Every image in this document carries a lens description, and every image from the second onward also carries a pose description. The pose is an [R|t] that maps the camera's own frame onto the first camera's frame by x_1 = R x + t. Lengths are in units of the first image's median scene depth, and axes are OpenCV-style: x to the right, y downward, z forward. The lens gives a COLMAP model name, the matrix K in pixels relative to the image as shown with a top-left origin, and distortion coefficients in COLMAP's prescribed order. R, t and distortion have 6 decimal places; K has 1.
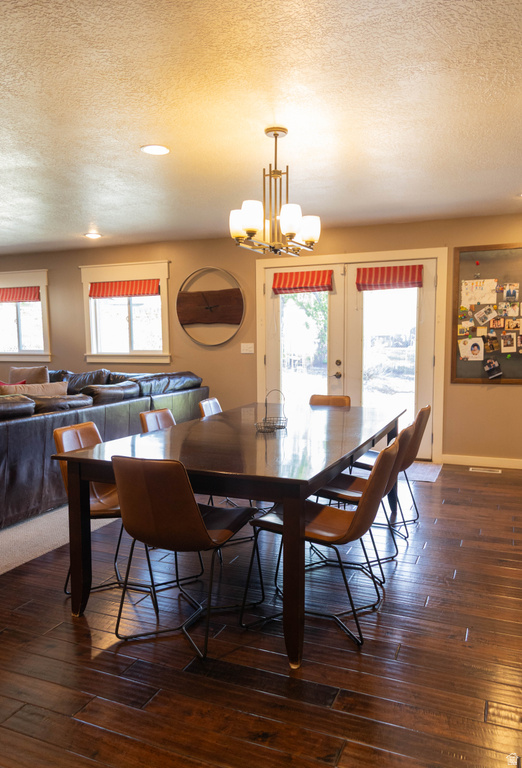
lens RADIAL K [[570.8, 0, 242.0], [0, 570.8, 405.5], [0, 0, 1]] dist [0.014671, -0.000699]
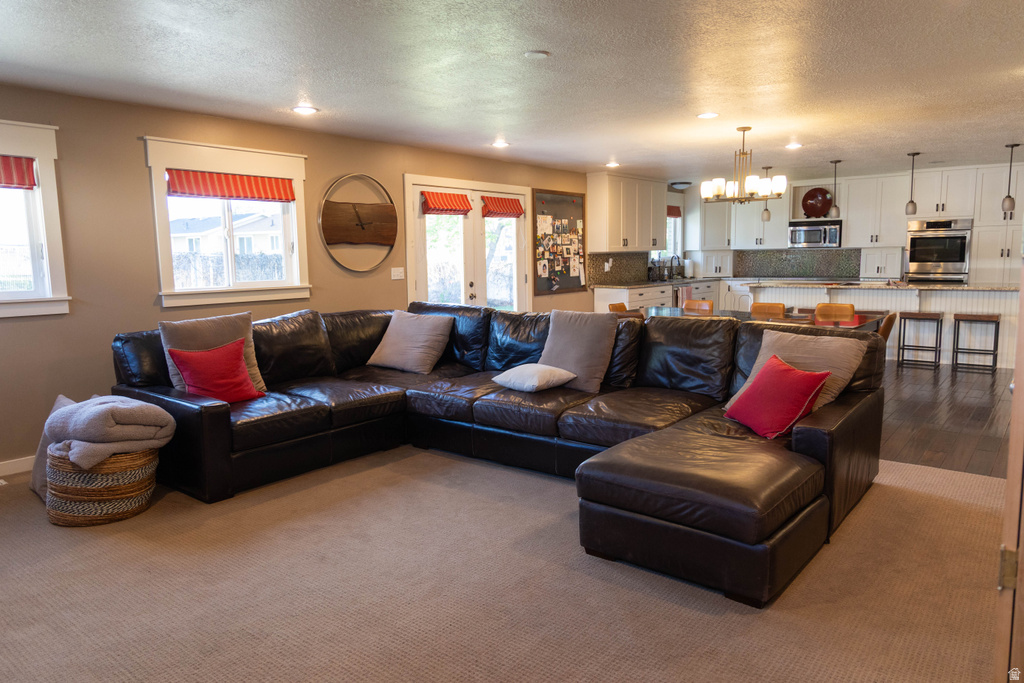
lens RADIAL K [[719.1, 0, 510.0], [0, 719.1, 344.5], [0, 0, 1]] dist [0.024432, -0.004670]
pose [[0.247804, -0.119226, 0.961446, -1.156096], [0.120847, 0.988452, 0.091428, -0.083009], [-0.961243, 0.093531, 0.259351, 0.638708]]
